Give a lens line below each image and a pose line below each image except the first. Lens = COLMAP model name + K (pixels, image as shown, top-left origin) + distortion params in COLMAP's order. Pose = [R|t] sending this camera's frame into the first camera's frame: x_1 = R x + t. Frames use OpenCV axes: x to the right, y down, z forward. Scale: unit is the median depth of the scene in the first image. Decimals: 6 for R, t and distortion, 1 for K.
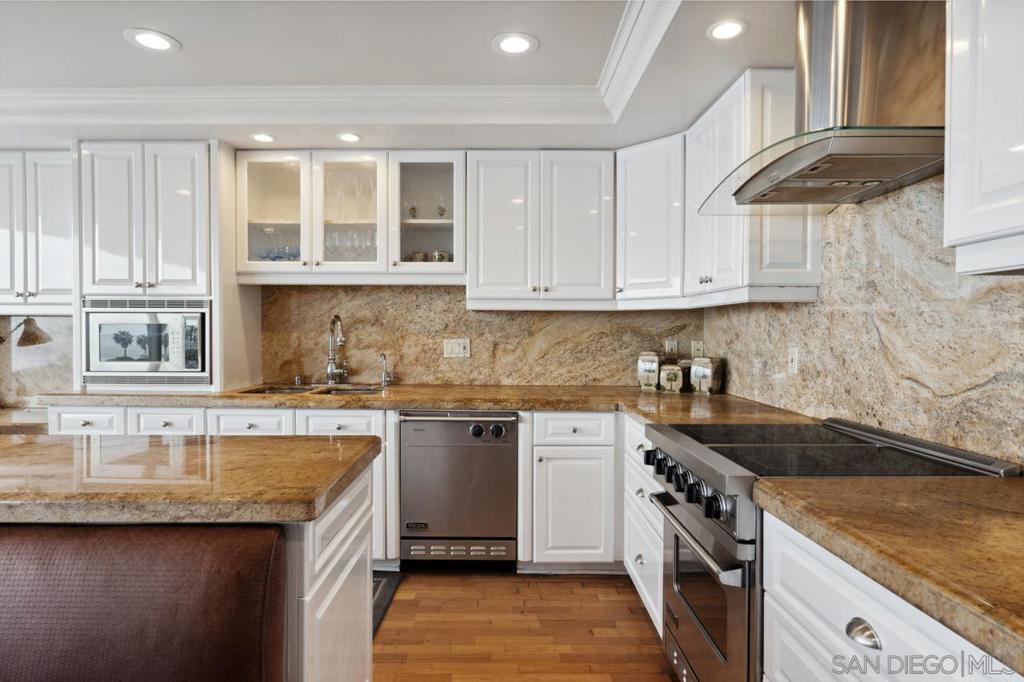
lens RADIAL K [[567.6, 0, 512.0], [0, 567.6, 341.0], [0, 0, 1]] dist [0.000904, 0.000275]
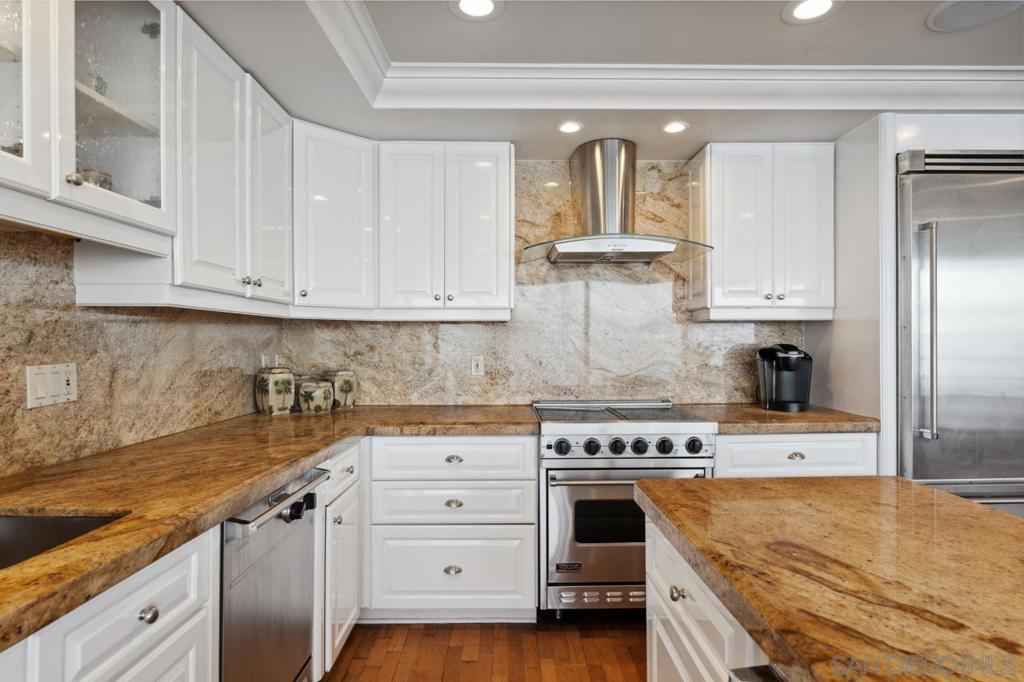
lens RADIAL K [[567.6, 0, 512.0], [0, 567.6, 341.0], [0, 0, 1]] dist [0.000904, 0.000275]
pose [[-0.004998, -0.002300, 0.999985, -0.558695], [0.018716, 0.999822, 0.002393, -0.016544], [-0.999812, 0.018728, -0.004954, 0.633858]]
